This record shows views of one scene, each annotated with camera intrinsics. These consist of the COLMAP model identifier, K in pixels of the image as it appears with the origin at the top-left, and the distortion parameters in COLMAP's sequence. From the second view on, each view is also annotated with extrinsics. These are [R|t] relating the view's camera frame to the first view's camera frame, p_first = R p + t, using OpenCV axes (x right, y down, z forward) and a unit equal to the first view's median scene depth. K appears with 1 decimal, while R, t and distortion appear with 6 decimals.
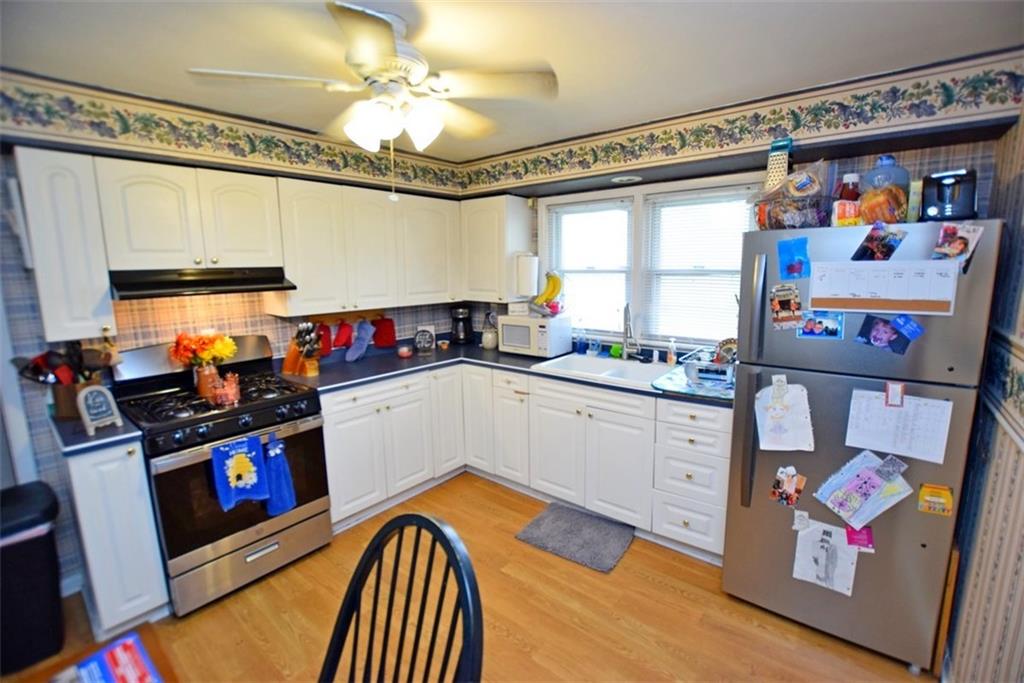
lens RADIAL K [[463.2, 0, 506.1], [0, 463.2, 339.4], [0, 0, 1]] dist [-0.016387, 0.000250]
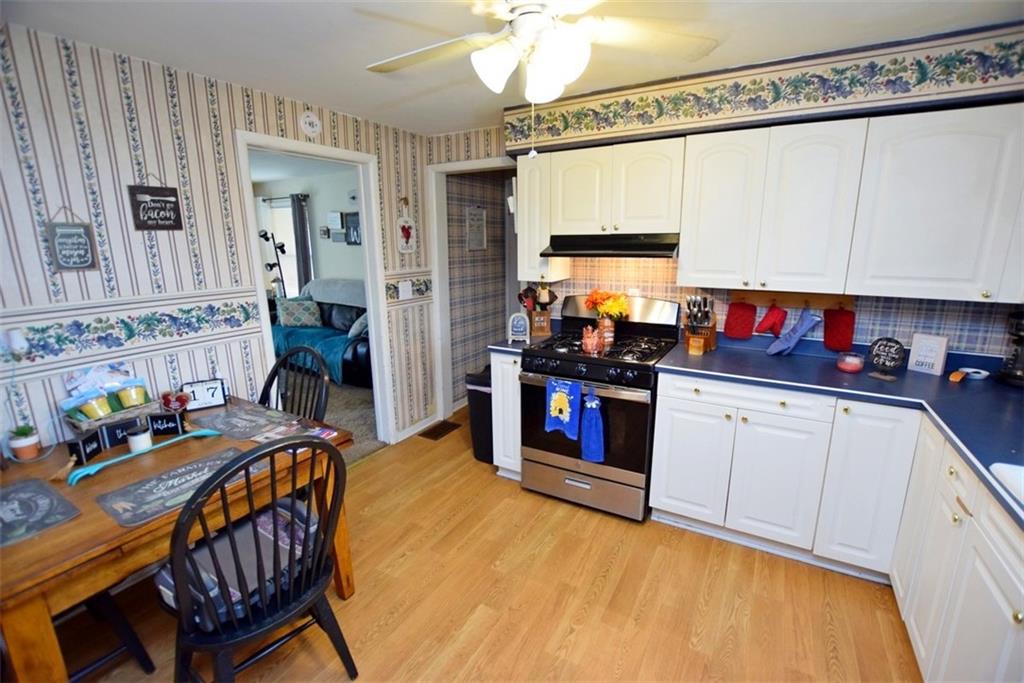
lens RADIAL K [[463.2, 0, 506.1], [0, 463.2, 339.4], [0, 0, 1]] dist [-0.016387, 0.000250]
pose [[0.162106, 0.227410, -0.960211, 0.449935], [-0.146856, 0.967805, 0.204416, -0.094391], [0.975784, 0.107876, 0.190284, 0.531481]]
